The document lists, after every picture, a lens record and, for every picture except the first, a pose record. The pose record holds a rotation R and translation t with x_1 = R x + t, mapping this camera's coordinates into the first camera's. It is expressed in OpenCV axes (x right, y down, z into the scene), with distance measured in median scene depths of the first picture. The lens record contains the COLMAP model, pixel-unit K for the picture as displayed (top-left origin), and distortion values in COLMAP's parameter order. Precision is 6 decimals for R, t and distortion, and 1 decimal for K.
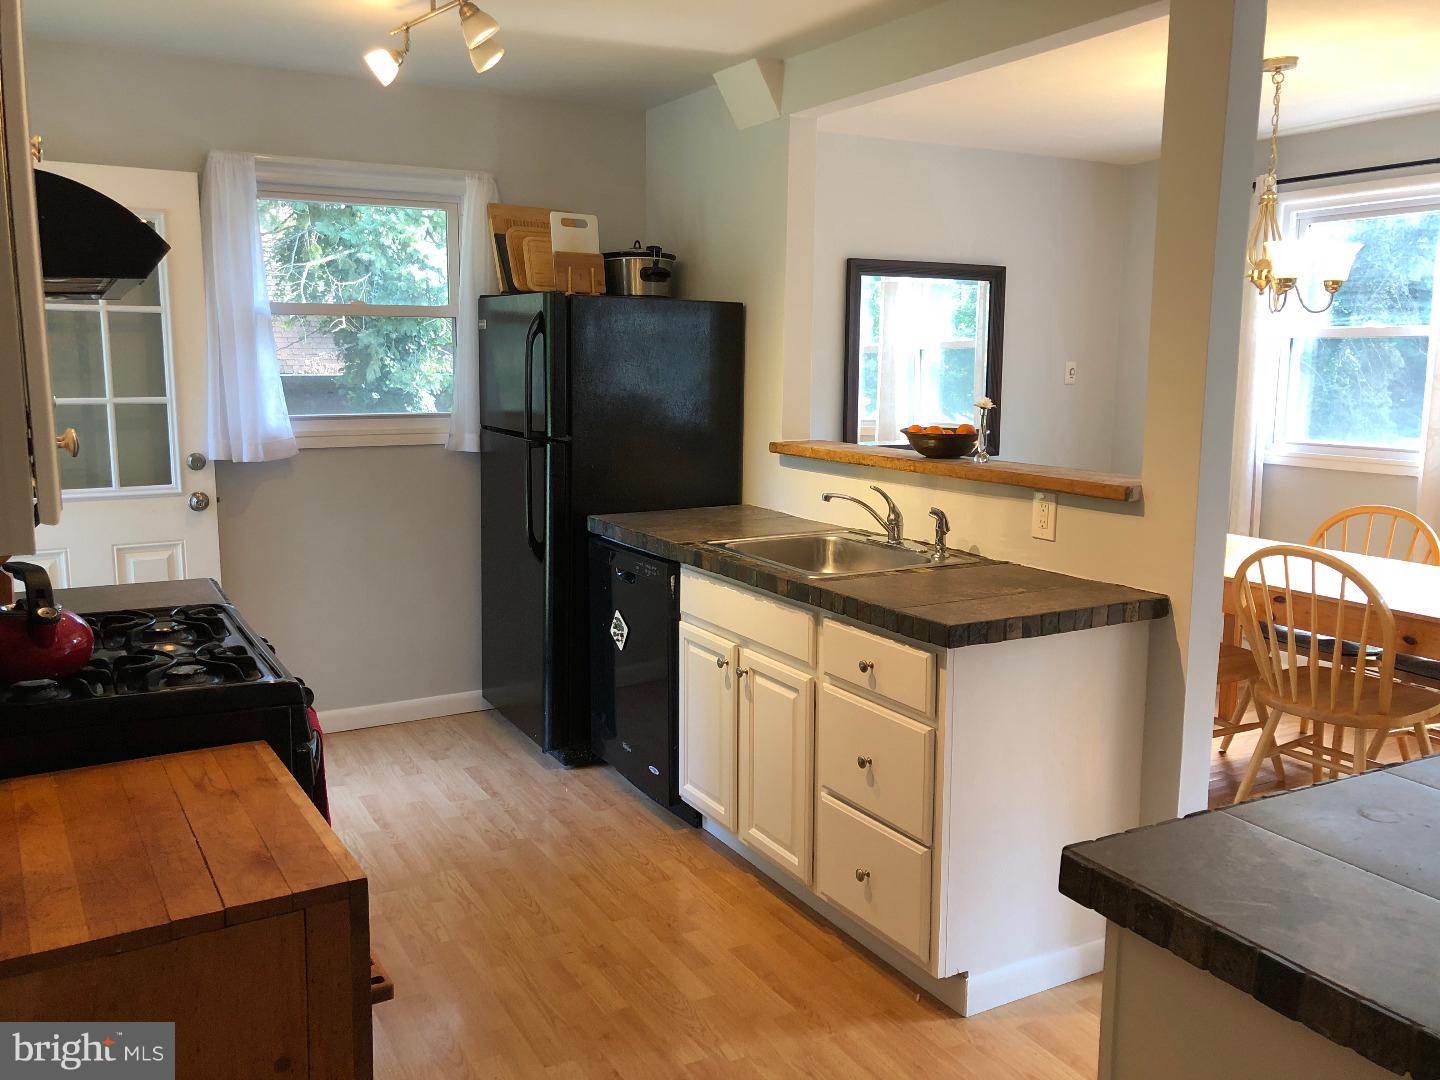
lens RADIAL K [[1180.8, 0, 720.4], [0, 1180.8, 526.2], [0, 0, 1]] dist [0.085631, -0.145462]
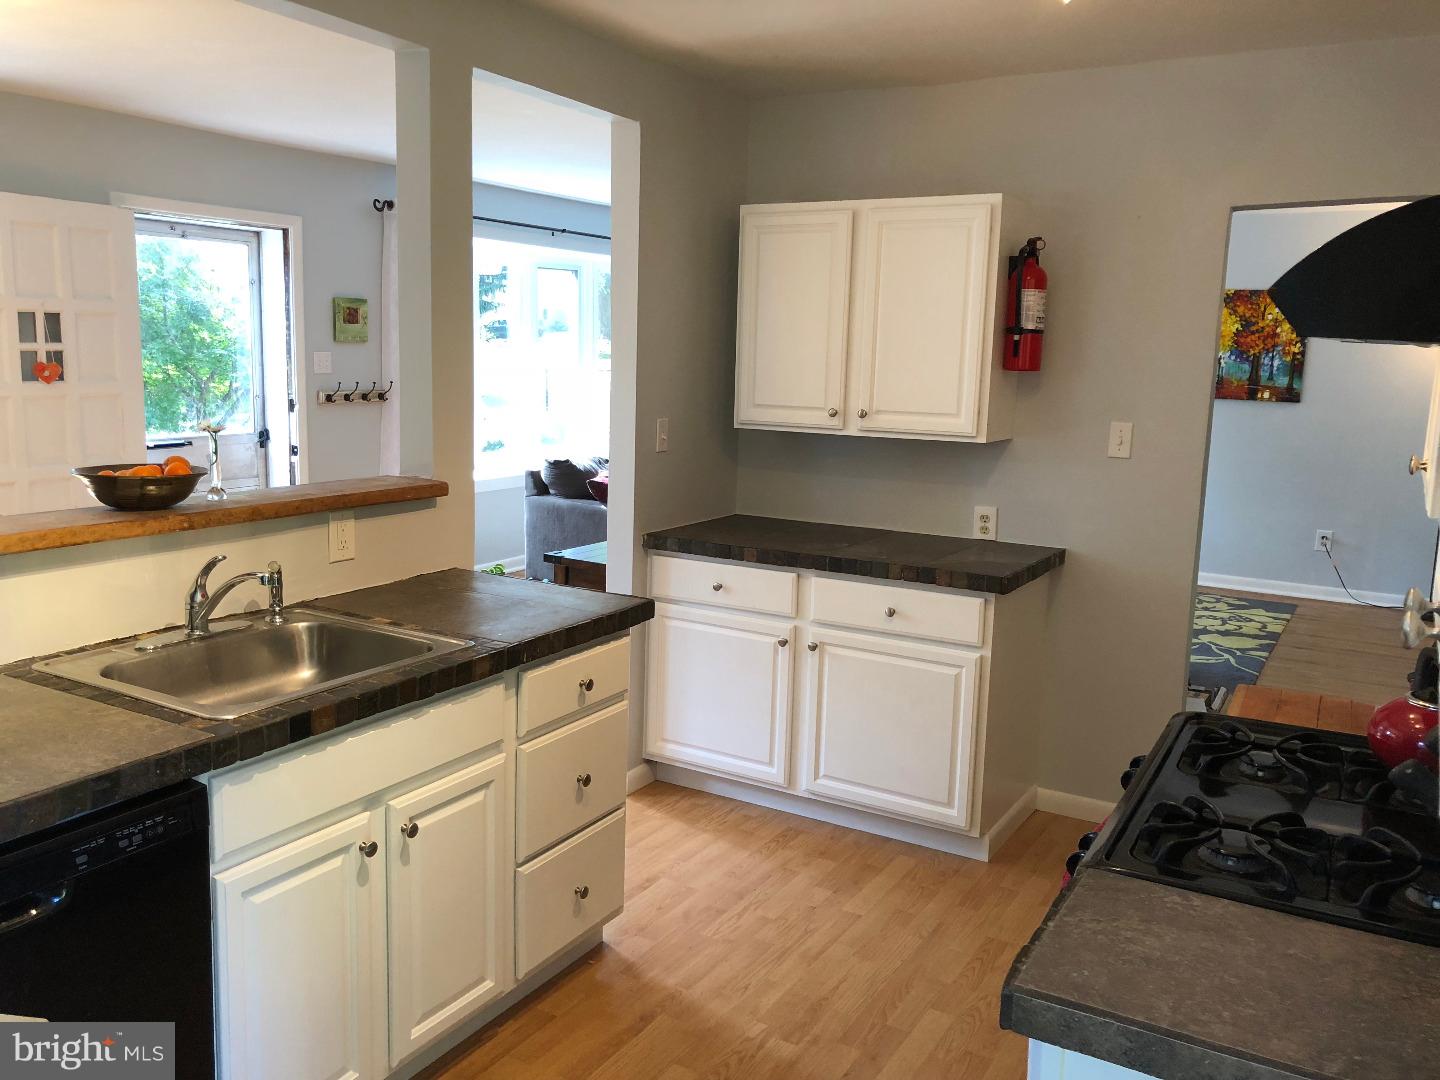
lens RADIAL K [[1180.8, 0, 720.4], [0, 1180.8, 526.2], [0, 0, 1]] dist [0.085631, -0.145462]
pose [[-0.492084, -0.156253, 0.856410, -0.696824], [0.094720, 0.968310, 0.231094, -0.210507], [-0.865380, 0.194837, -0.461689, 1.211823]]
